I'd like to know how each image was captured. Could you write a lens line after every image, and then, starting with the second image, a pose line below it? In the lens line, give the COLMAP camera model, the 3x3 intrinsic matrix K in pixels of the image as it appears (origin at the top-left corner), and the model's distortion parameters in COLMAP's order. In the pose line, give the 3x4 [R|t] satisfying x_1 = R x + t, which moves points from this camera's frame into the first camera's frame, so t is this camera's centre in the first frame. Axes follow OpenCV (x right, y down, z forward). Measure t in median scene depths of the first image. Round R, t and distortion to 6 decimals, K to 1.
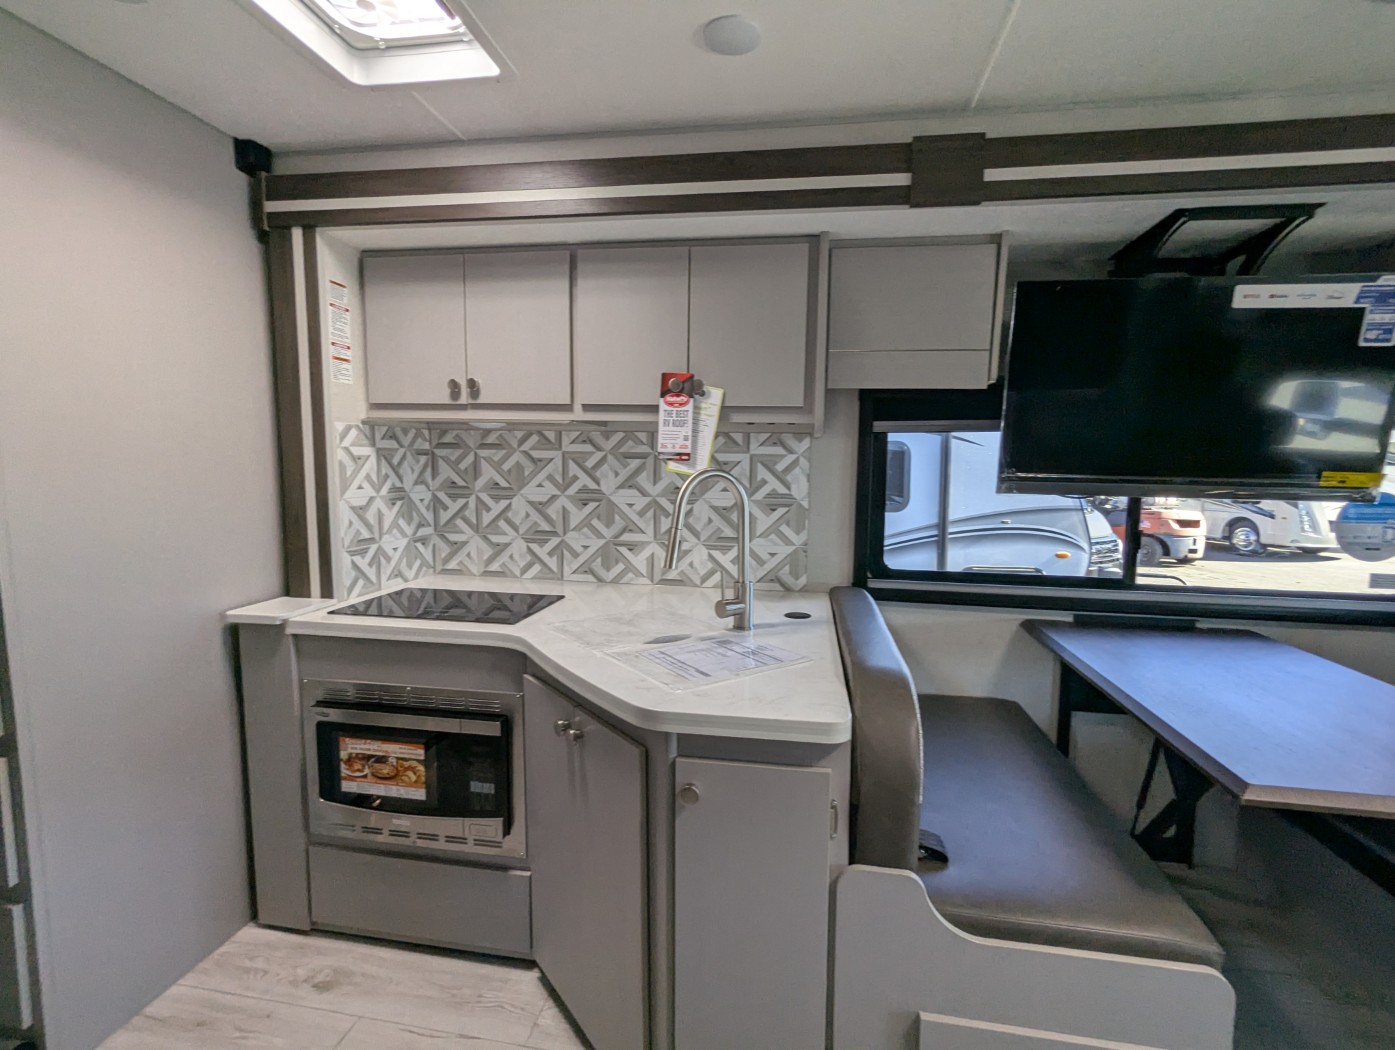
lens RADIAL K [[663.6, 0, 698.9], [0, 663.6, 531.2], [0, 0, 1]] dist [-0.003077, 0.002185]
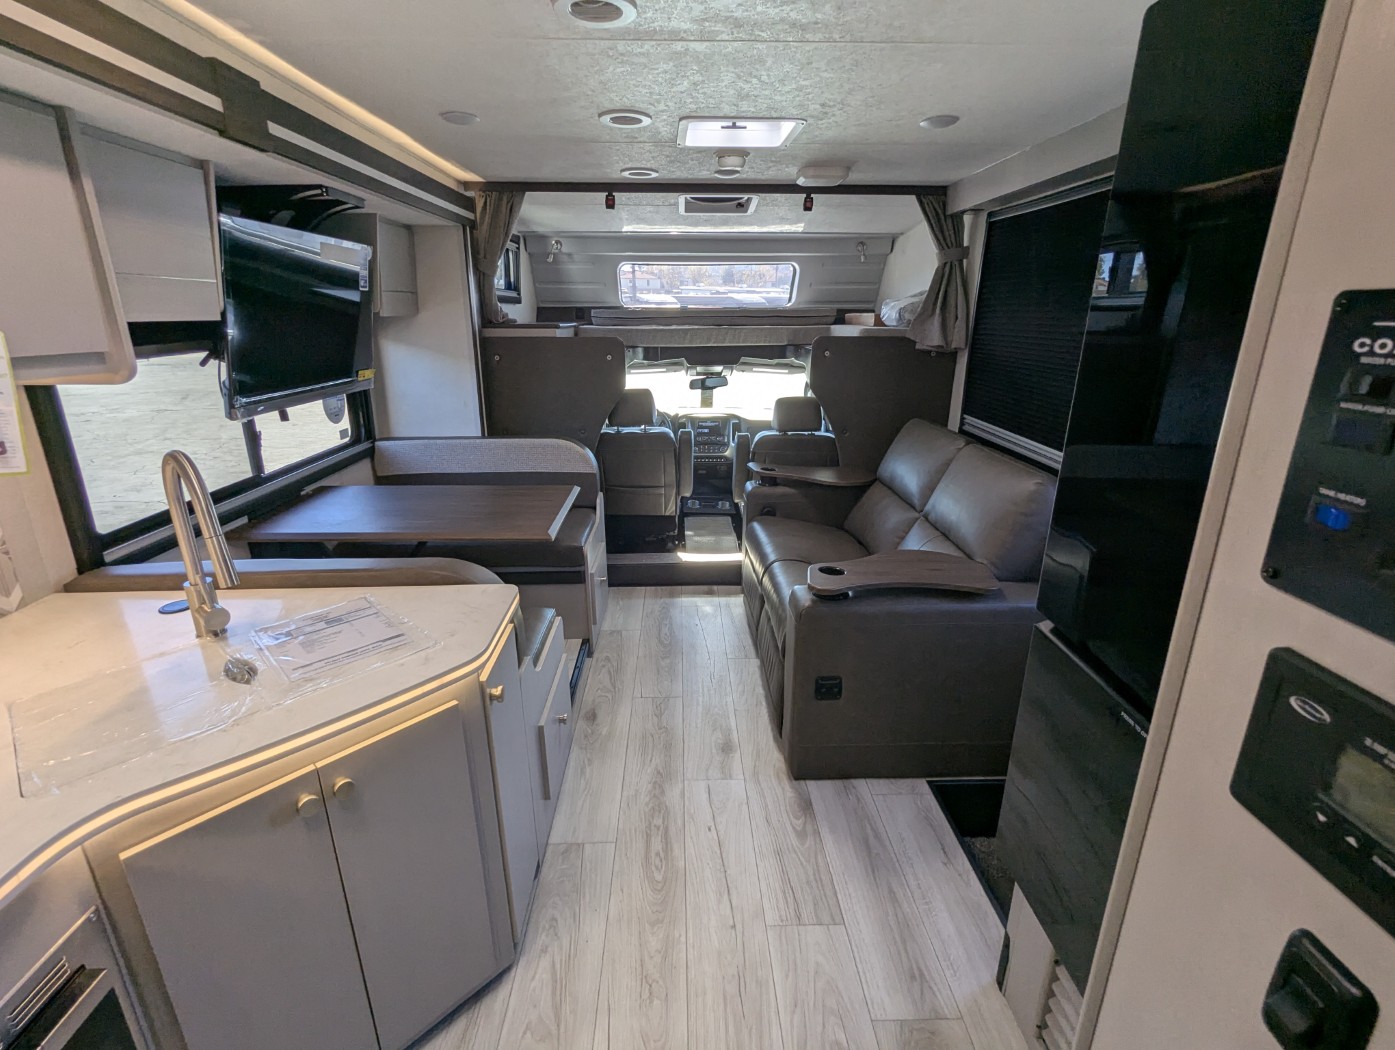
lens RADIAL K [[663.6, 0, 693.3], [0, 663.6, 528.7], [0, 0, 1]] dist [-0.003077, 0.002185]
pose [[-0.187553, -0.322209, 0.927904, -0.652366], [0.104235, 0.932804, 0.344980, -0.168182], [-0.976708, 0.161422, -0.141365, 0.428969]]
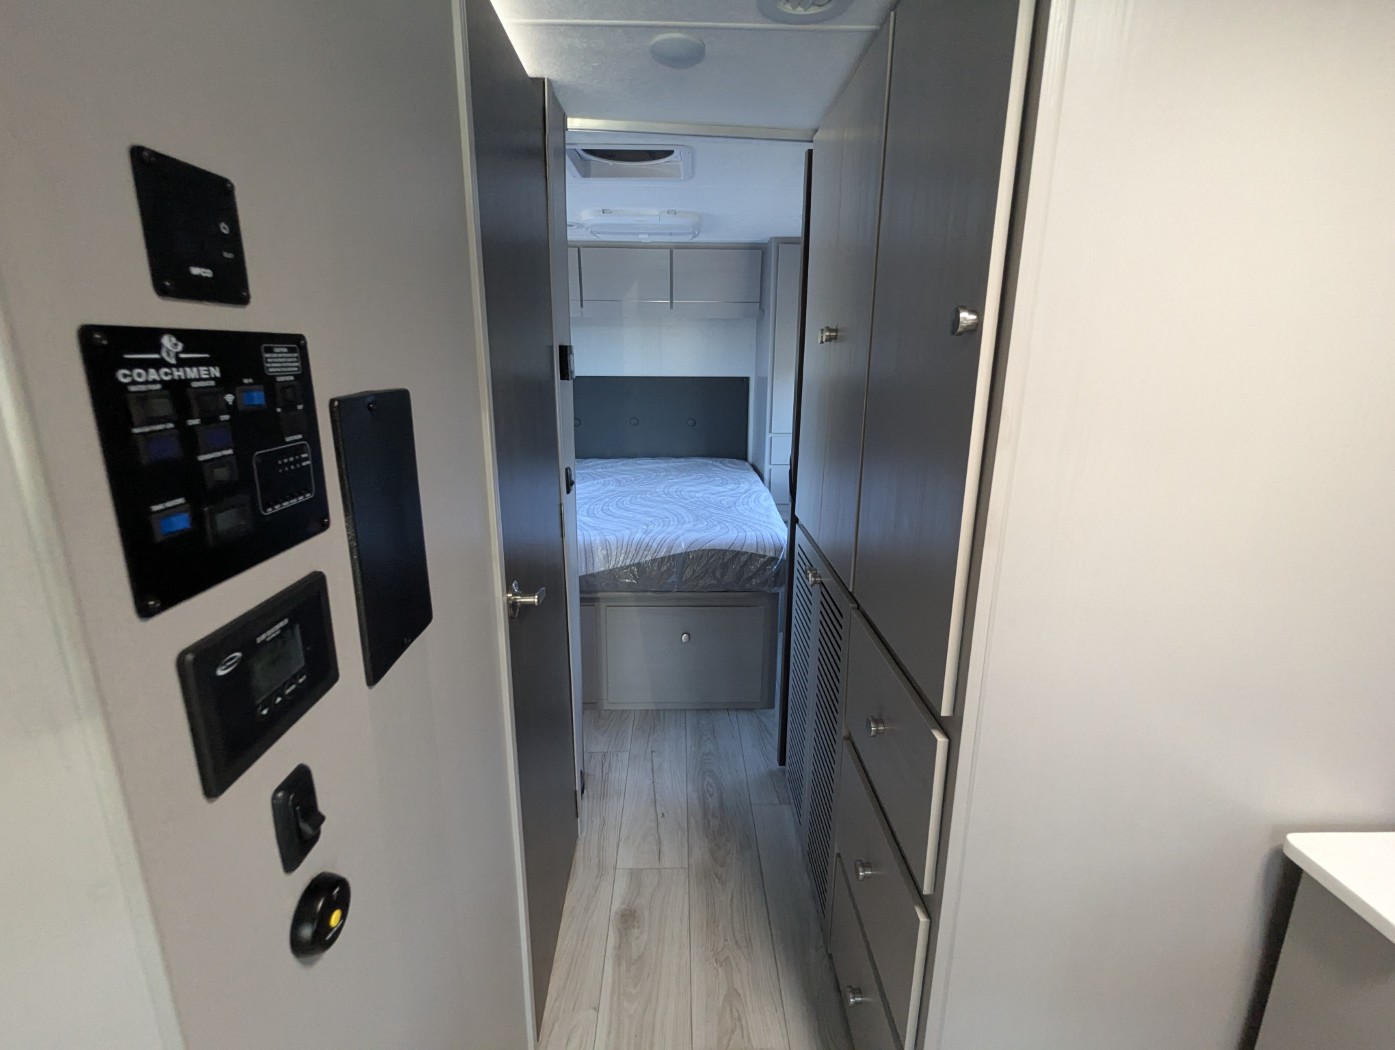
lens RADIAL K [[663.6, 0, 690.4], [0, 663.6, 522.5], [0, 0, 1]] dist [-0.003077, 0.002185]
pose [[0.180574, 0.231529, -0.955922, -0.302038], [-0.111853, 0.970428, 0.213914, -0.153220], [0.977181, 0.068296, 0.201131, 0.350437]]
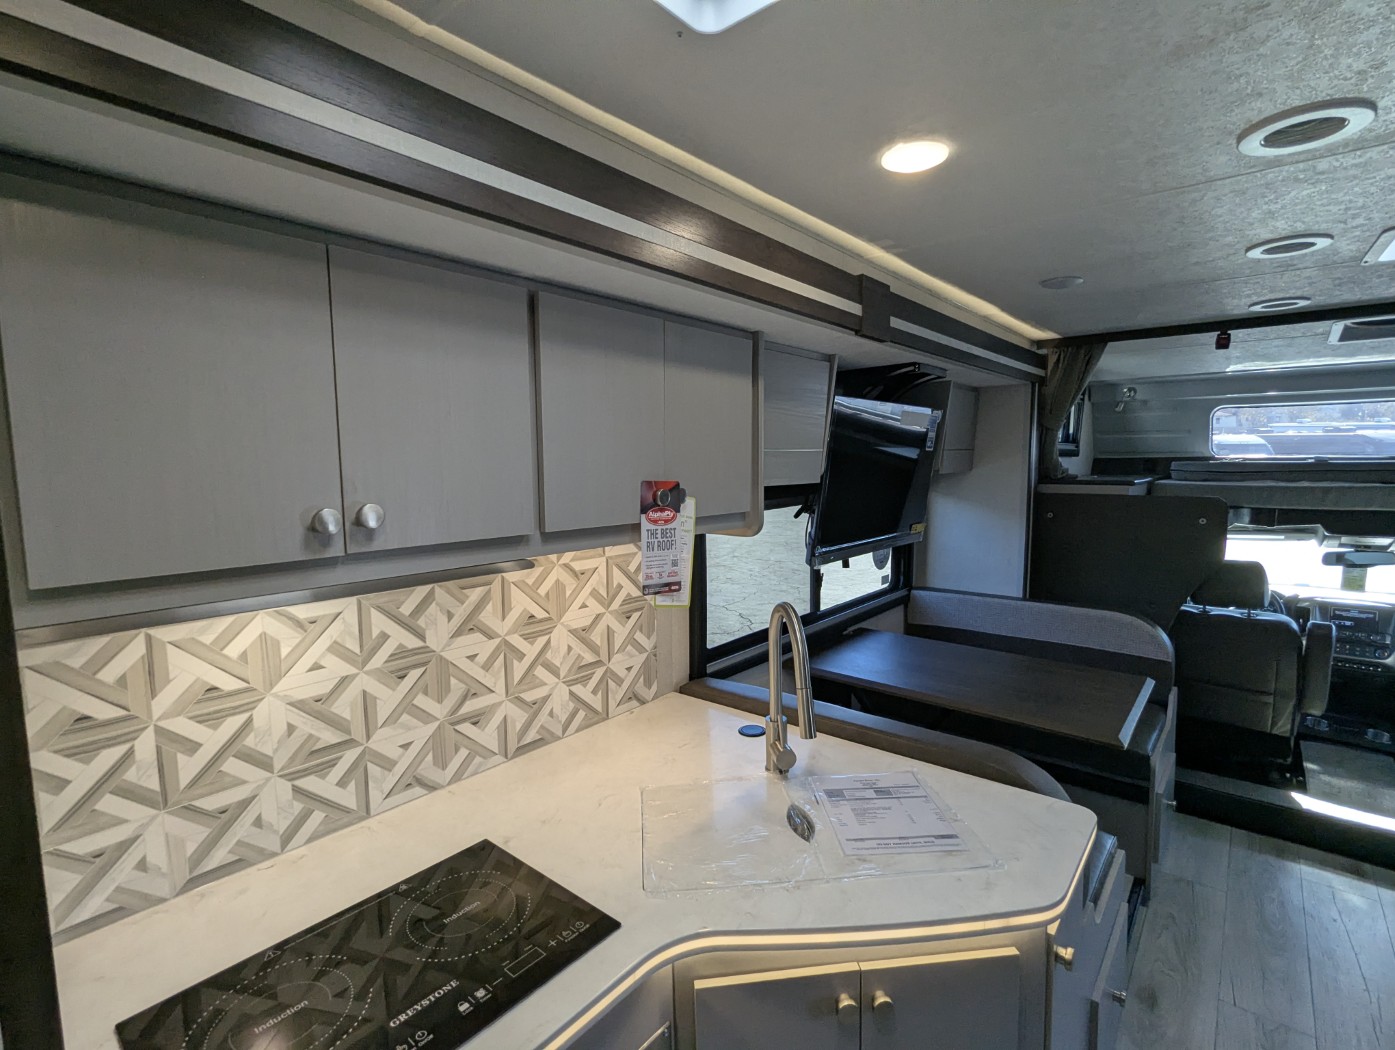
lens RADIAL K [[663.6, 0, 692.8], [0, 663.6, 525.2], [0, 0, 1]] dist [-0.003077, 0.002185]
pose [[0.512161, -0.107855, 0.852091, -0.602347], [0.113892, 0.991851, 0.057089, -0.203965], [-0.851305, 0.067808, 0.520271, 0.515526]]
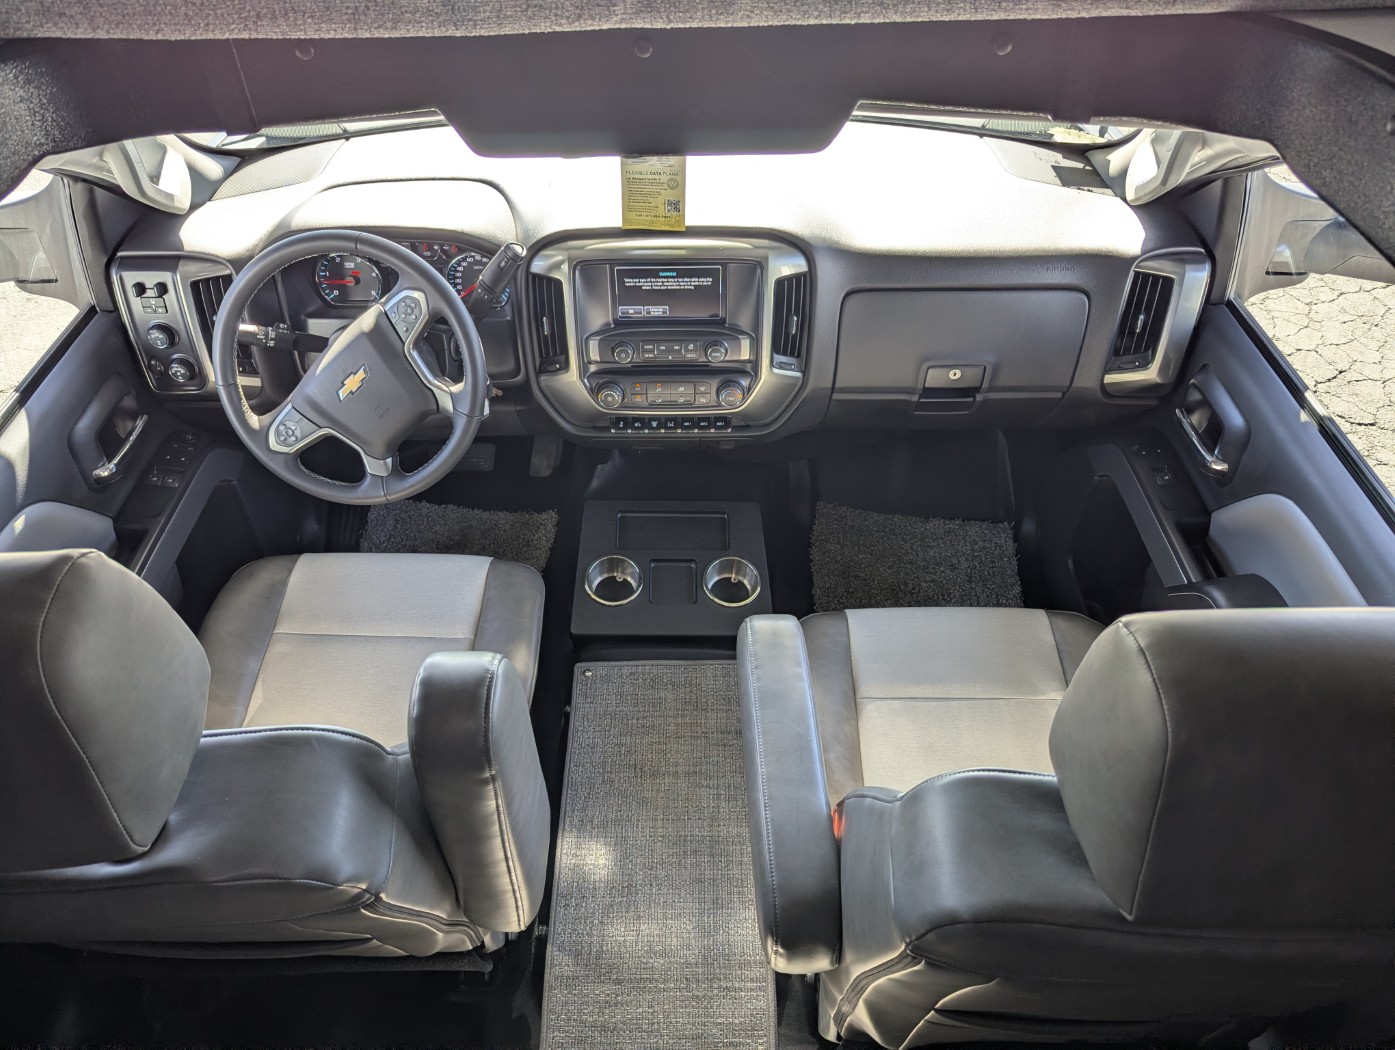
lens RADIAL K [[1003.3, 0, 690.7], [0, 1003.3, 513.9], [0, 0, 1]] dist [0.038735, -0.012806]
pose [[-0.169540, -0.705315, 0.688322, 0.978124], [0.110510, 0.680422, 0.724440, -0.136770], [-0.979308, 0.198888, -0.037414, 0.030558]]
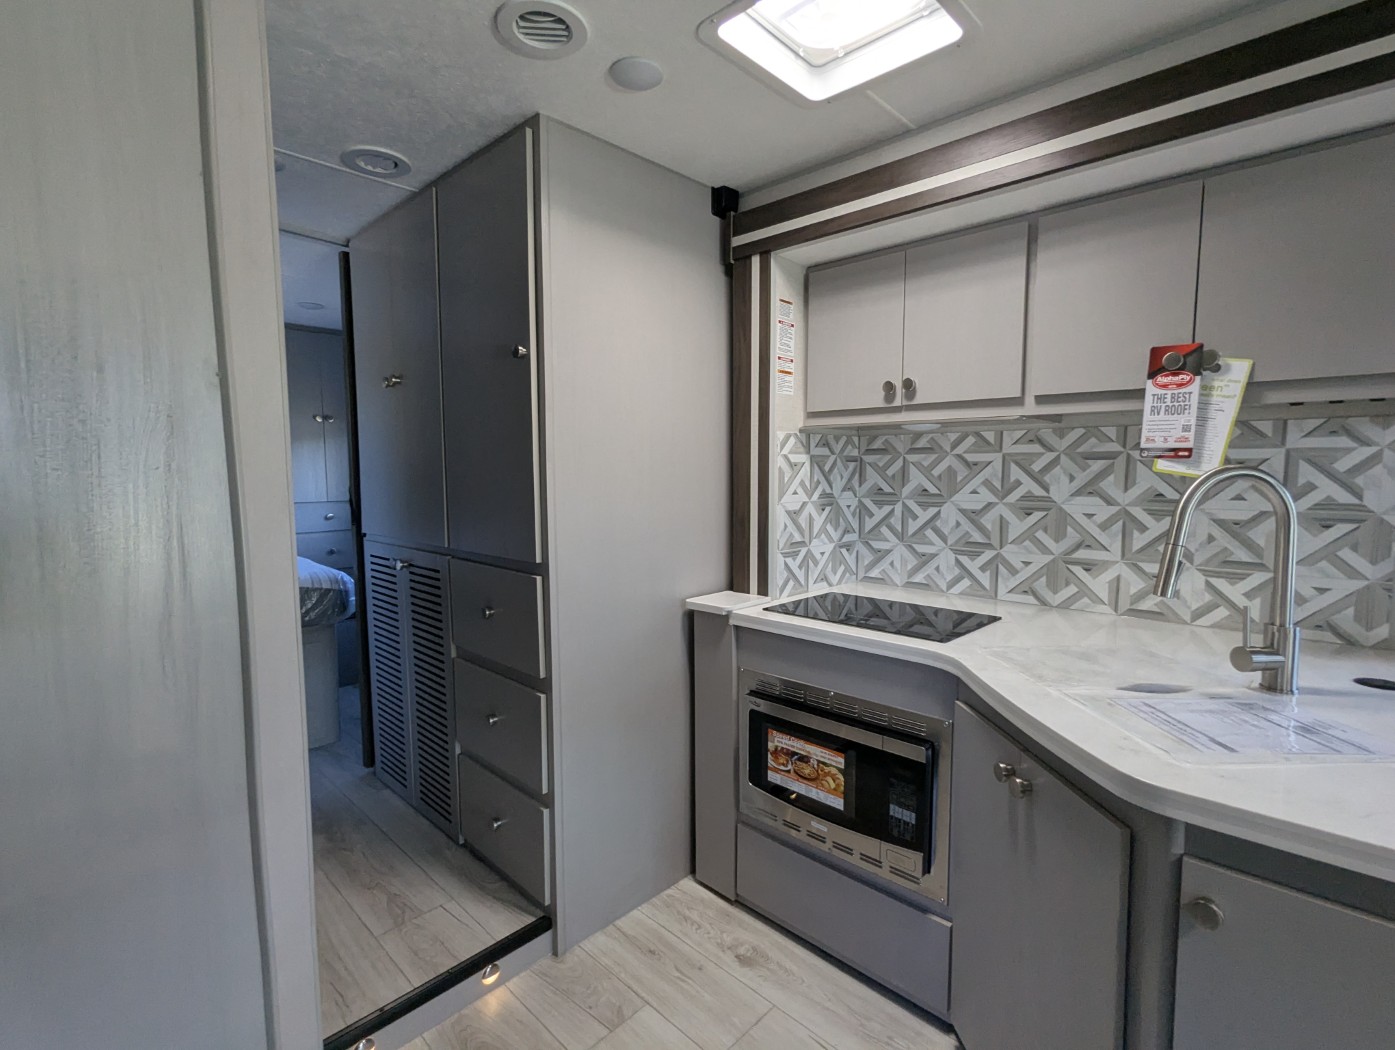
lens RADIAL K [[663.6, 0, 696.8], [0, 663.6, 526.7], [0, 0, 1]] dist [-0.003077, 0.002185]
pose [[0.824090, 0.031552, -0.565580, -0.043323], [-0.046651, 0.998836, -0.012251, 0.007912], [0.564535, 0.036480, 0.824603, 0.048244]]
